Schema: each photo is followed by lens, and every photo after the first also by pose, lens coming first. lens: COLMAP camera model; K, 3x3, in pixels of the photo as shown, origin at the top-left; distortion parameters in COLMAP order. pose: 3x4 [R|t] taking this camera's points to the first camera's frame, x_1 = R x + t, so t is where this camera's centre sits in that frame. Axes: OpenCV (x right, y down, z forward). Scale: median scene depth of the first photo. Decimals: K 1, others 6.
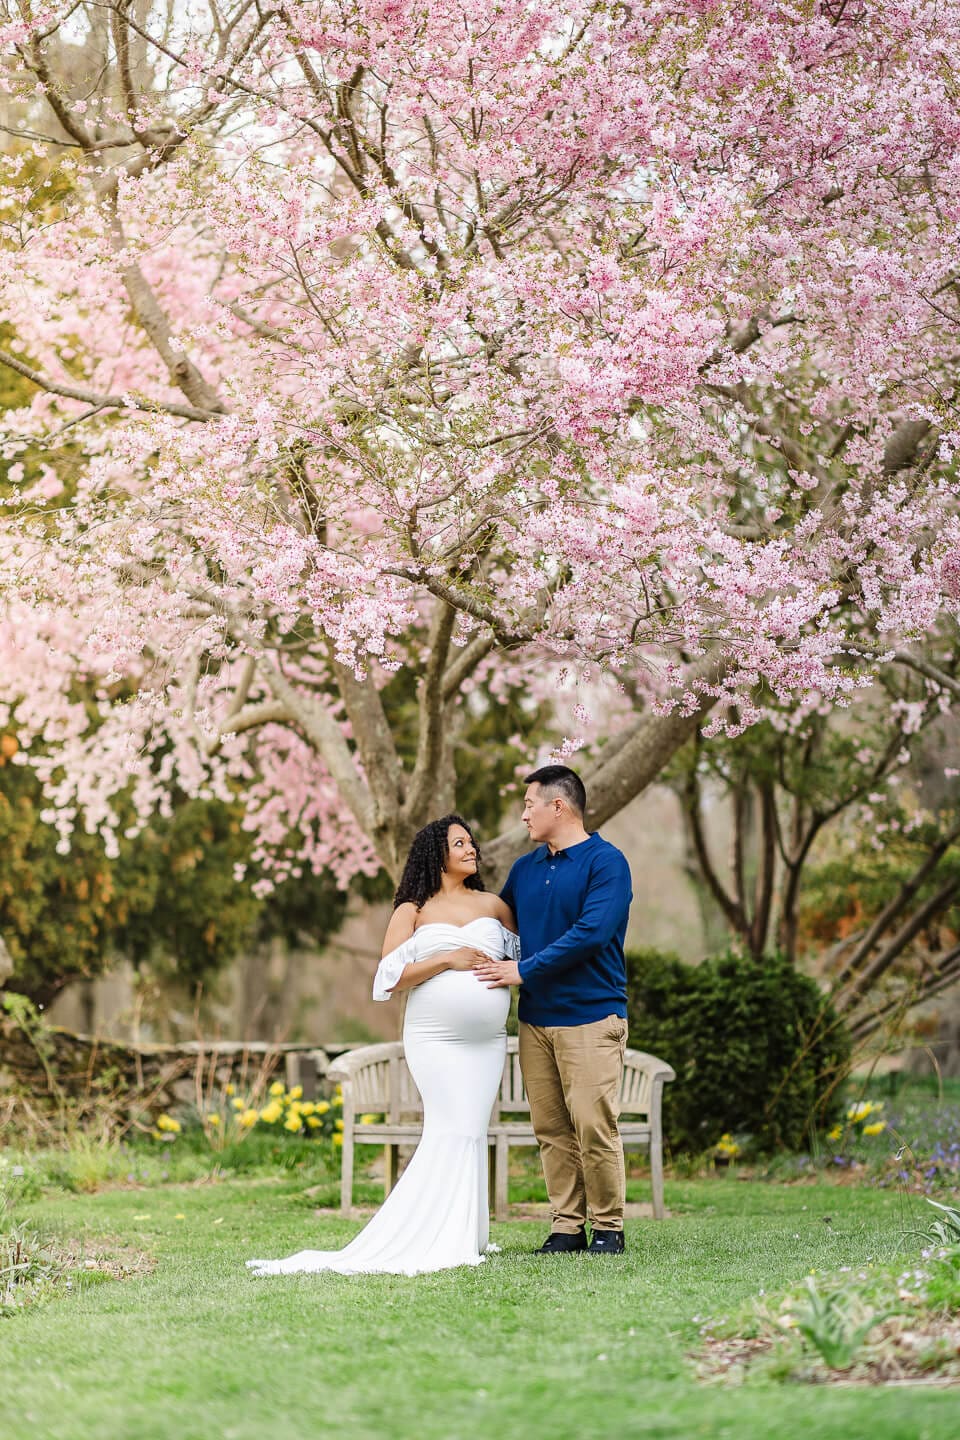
lens RADIAL K [[3099.4, 0, 480.0], [0, 3099.4, 720.0], [0, 0, 1]] dist [0.326167, -0.065836]
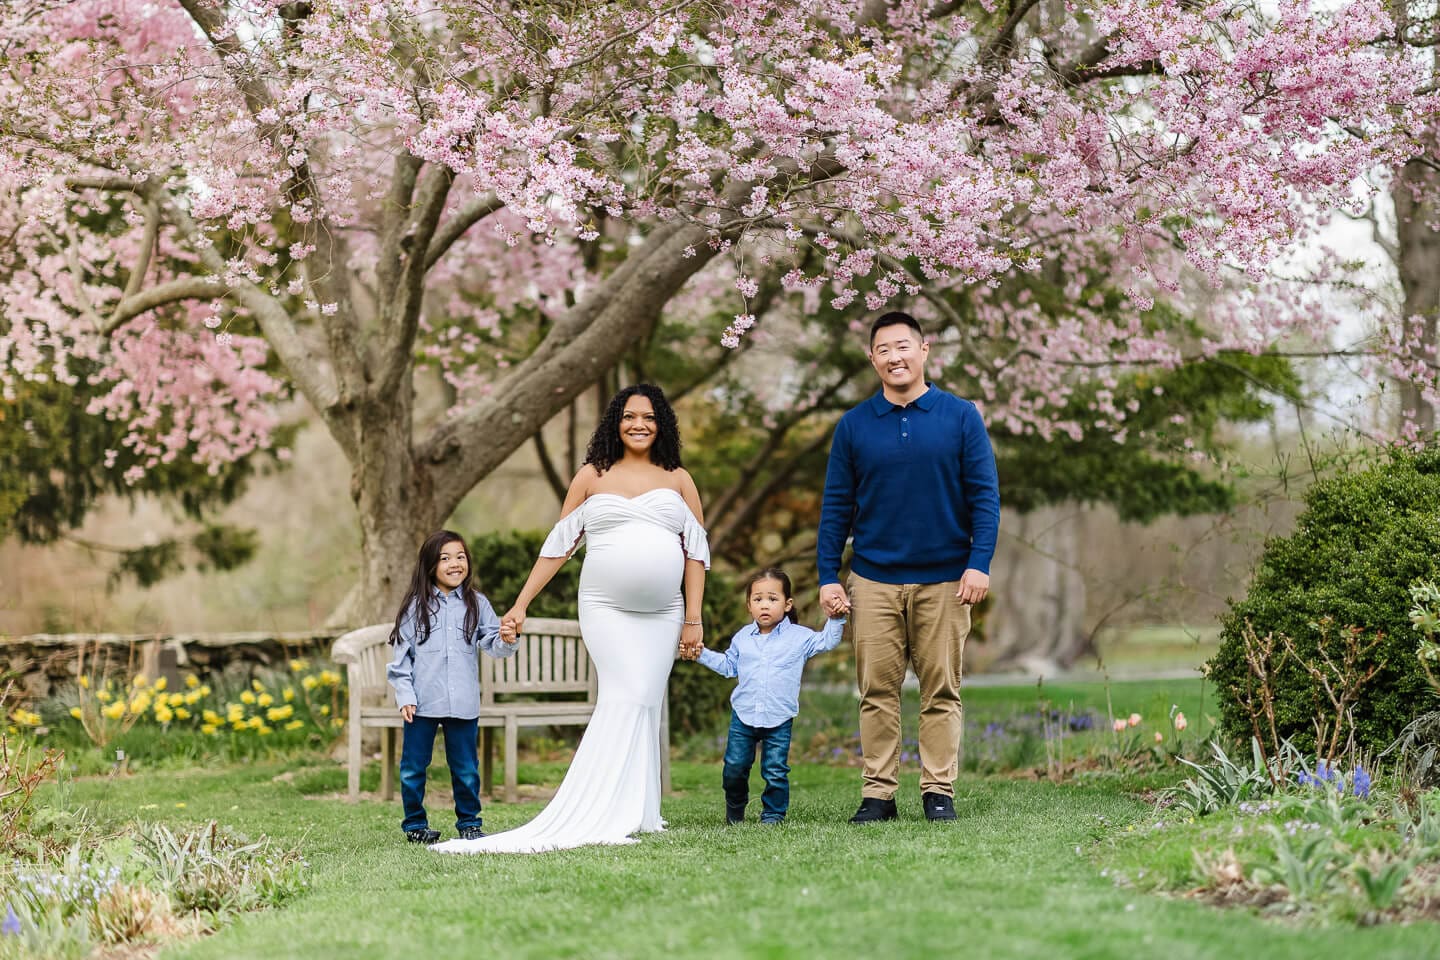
lens RADIAL K [[3108.0, 0, 720.0], [0, 3108.0, 480.0], [0, 0, 1]] dist [-0.106065, -0.165759]
pose [[0.971240, -0.007437, 0.237985, -0.127281], [-0.004953, 0.998665, 0.051424, 0.006000], [-0.238050, -0.051124, 0.969906, 0.027745]]
